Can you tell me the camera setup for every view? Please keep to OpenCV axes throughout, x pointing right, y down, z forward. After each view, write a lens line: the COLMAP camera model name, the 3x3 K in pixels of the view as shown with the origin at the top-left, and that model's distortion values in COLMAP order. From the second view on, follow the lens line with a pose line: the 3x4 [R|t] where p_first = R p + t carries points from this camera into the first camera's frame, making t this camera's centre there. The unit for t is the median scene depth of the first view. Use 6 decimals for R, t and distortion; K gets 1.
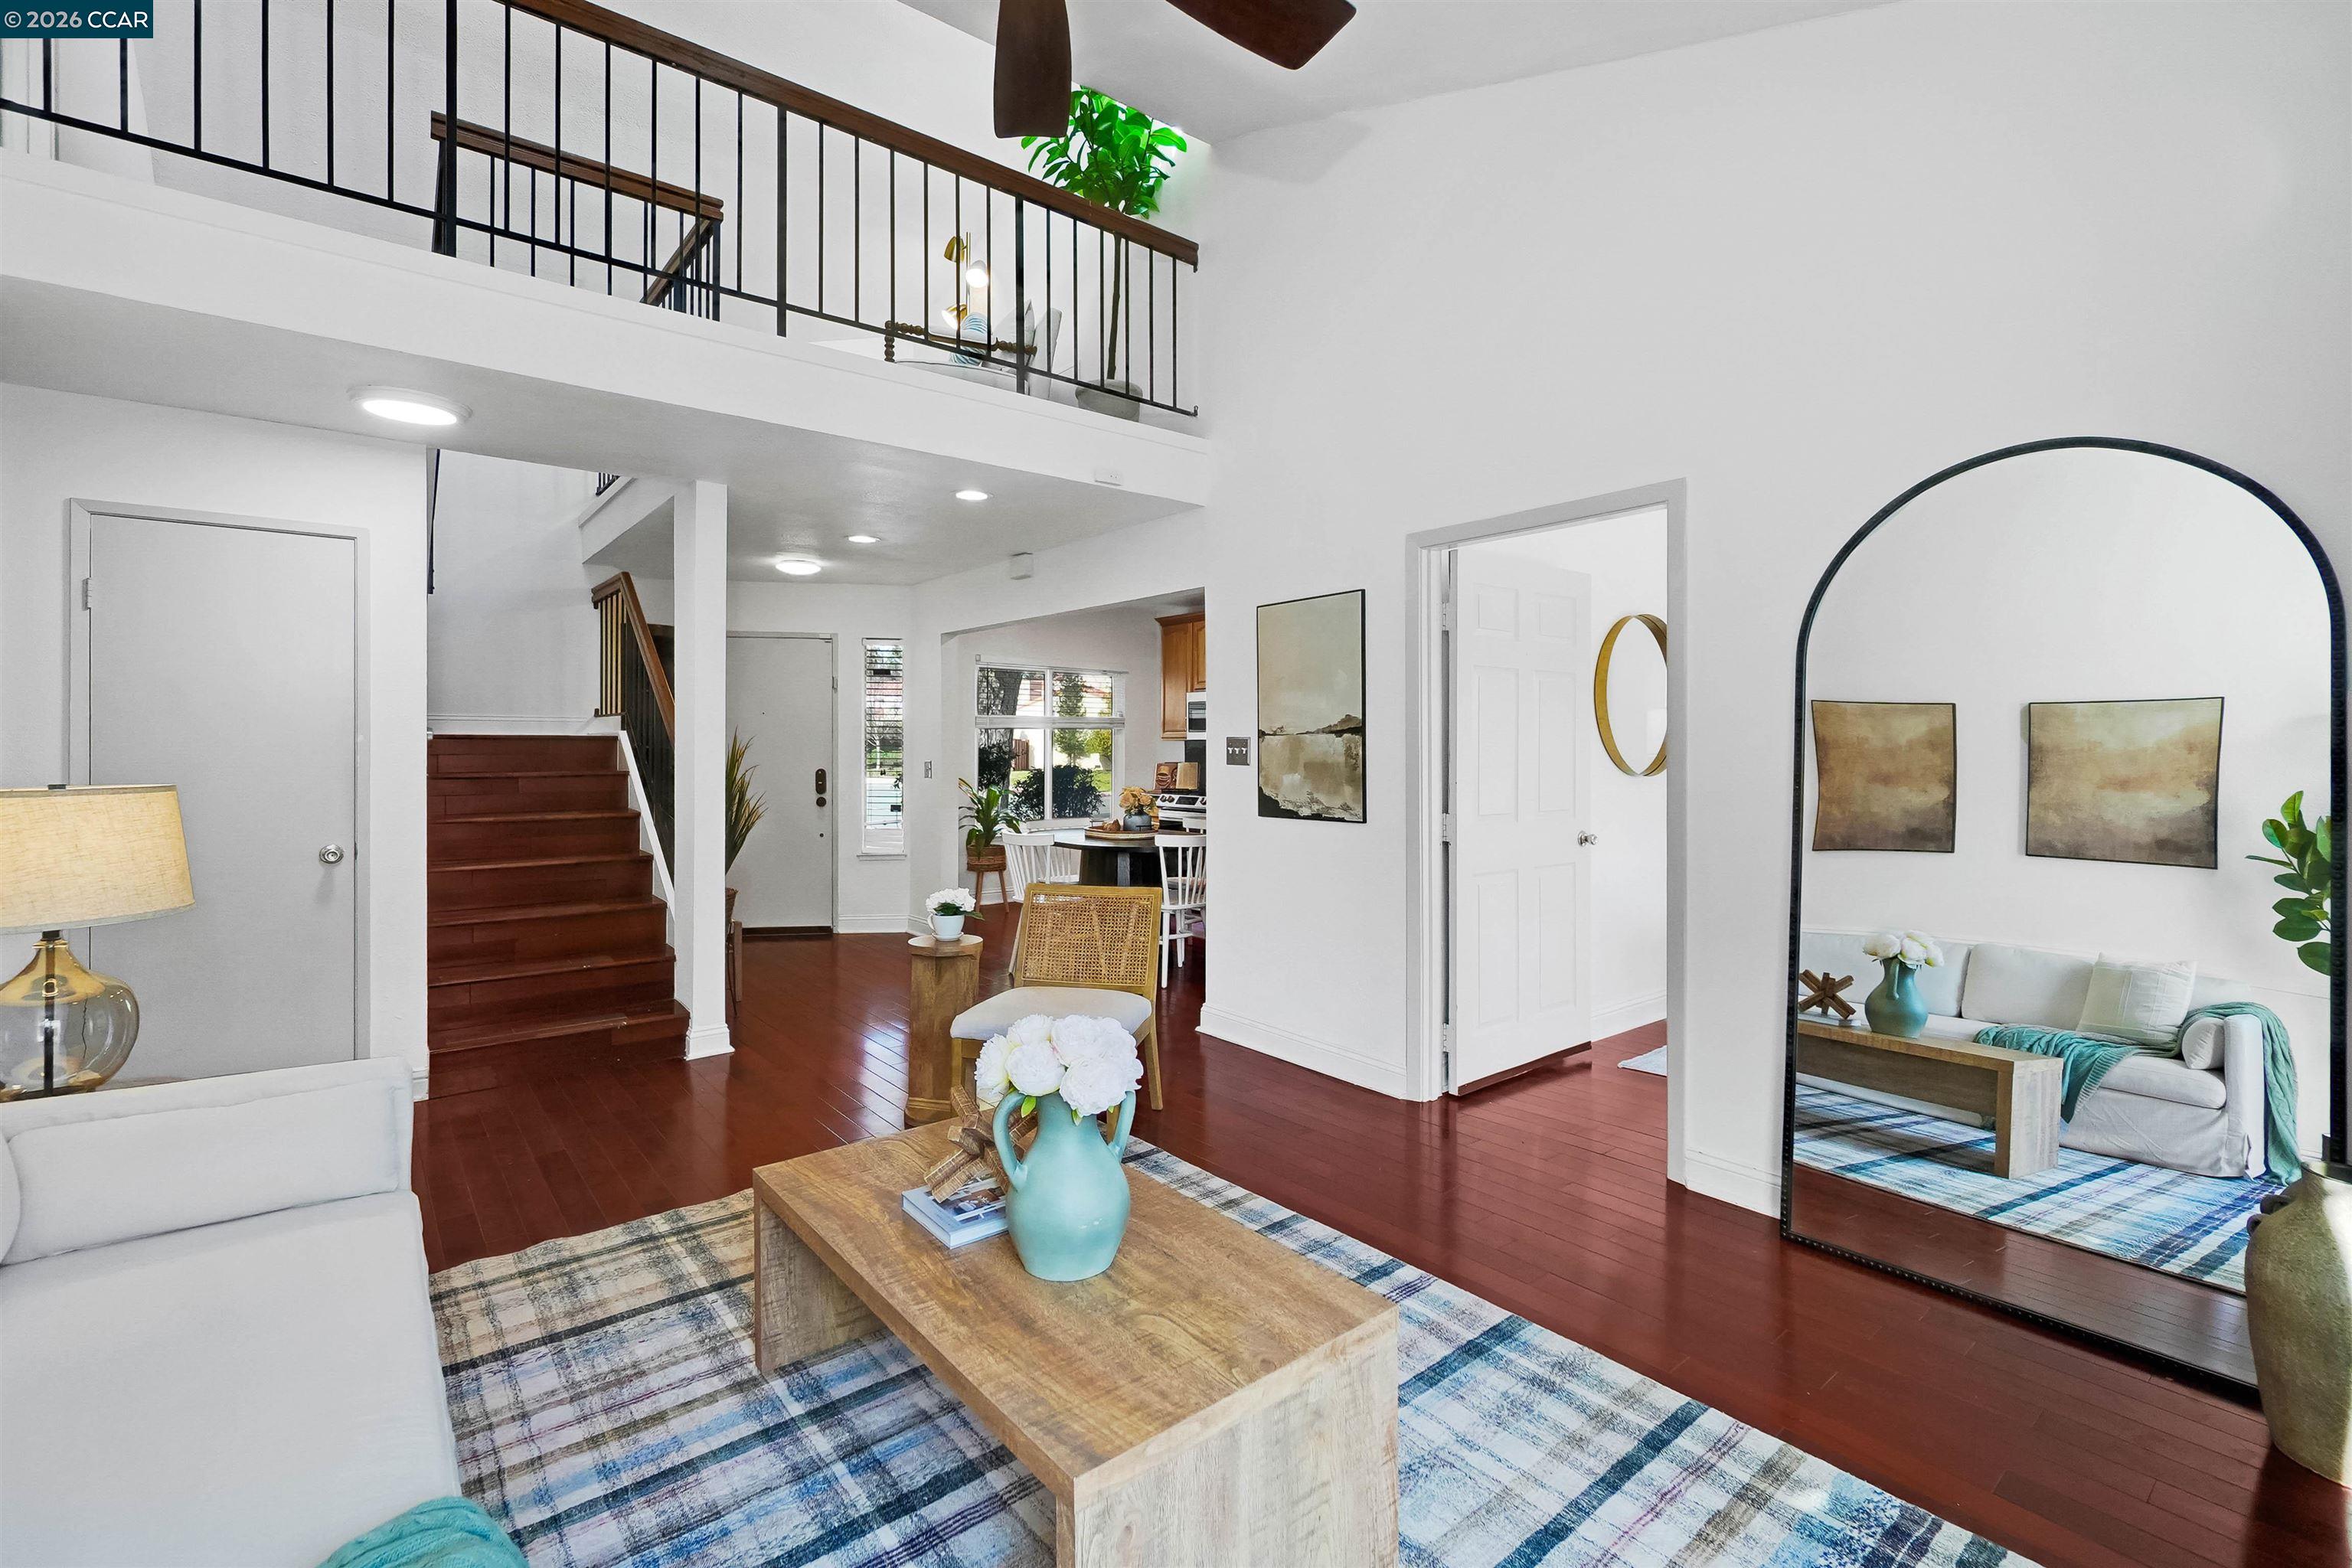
lens RADIAL K [[1040.5, 0, 1177.1], [0, 1040.5, 766.5], [0, 0, 1]] dist [-0.004478, 0.000827]
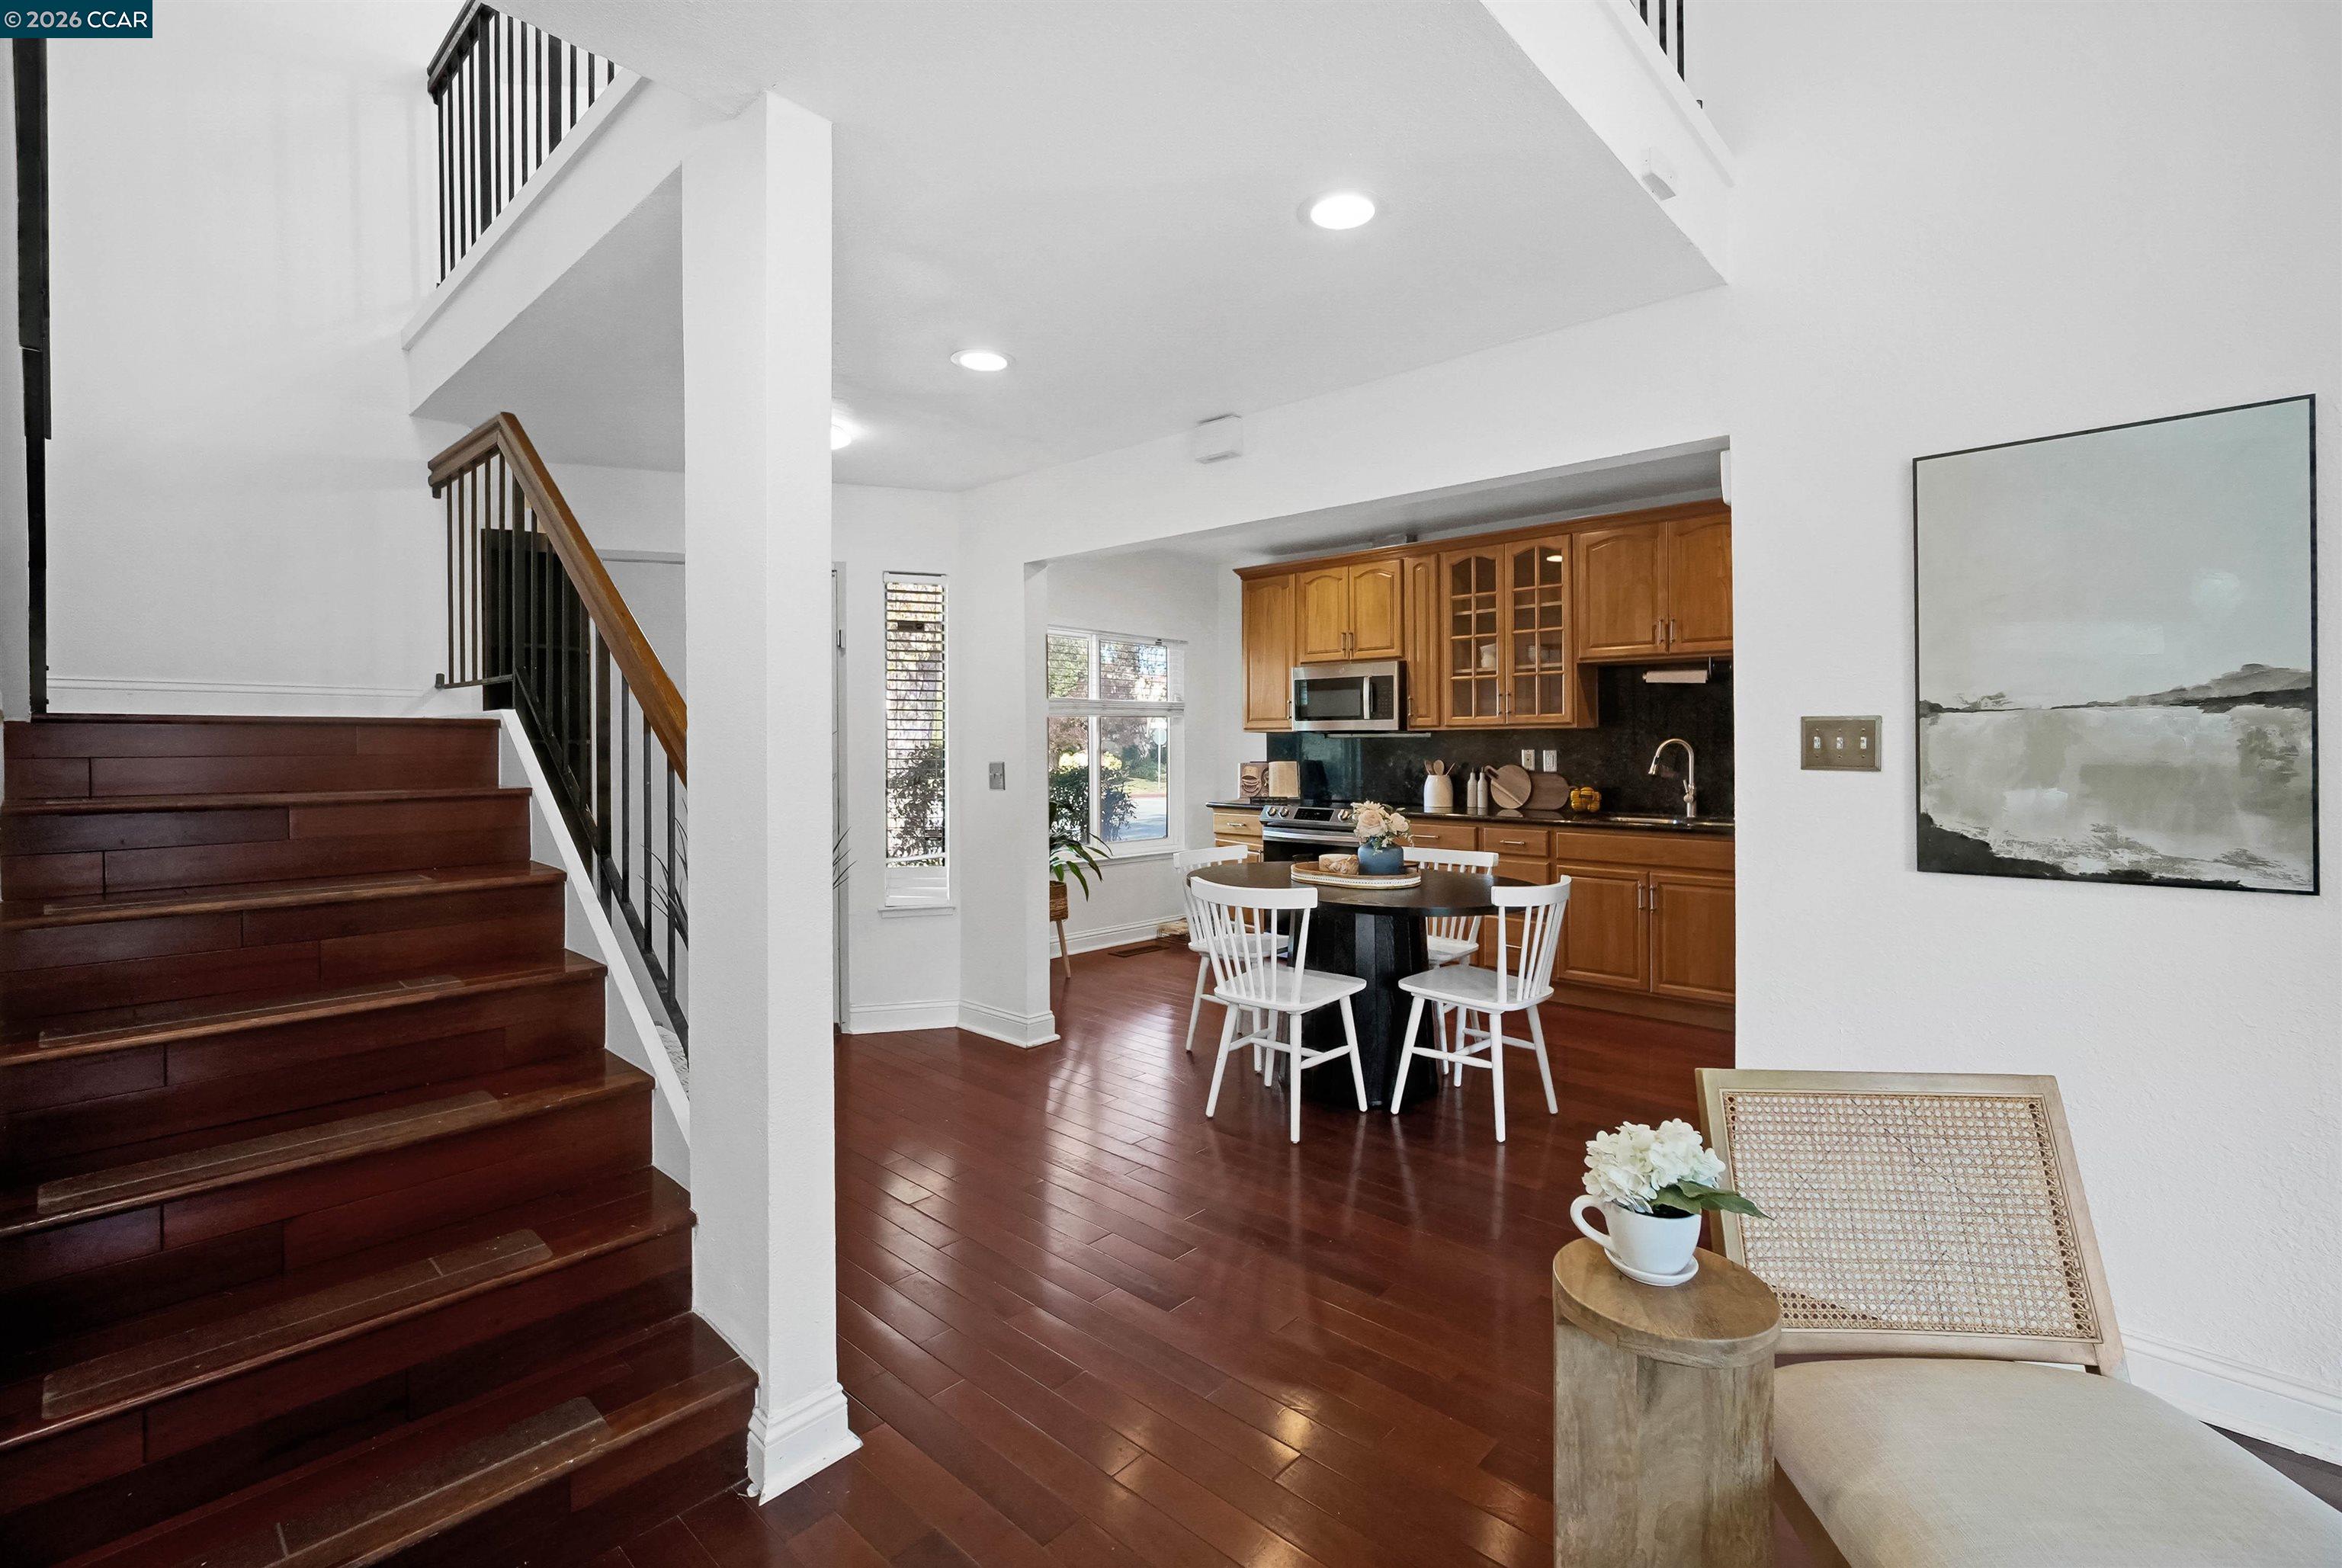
lens RADIAL K [[1036.0, 0, 1188.5], [0, 1036.0, 762.7], [0, 0, 1]] dist [-0.004478, 0.000827]
pose [[0.987838, -0.005765, 0.155380, -0.357172], [0.005759, 0.999983, 0.000485, -0.007623], [-0.155380, 0.000416, 0.987855, 0.558211]]
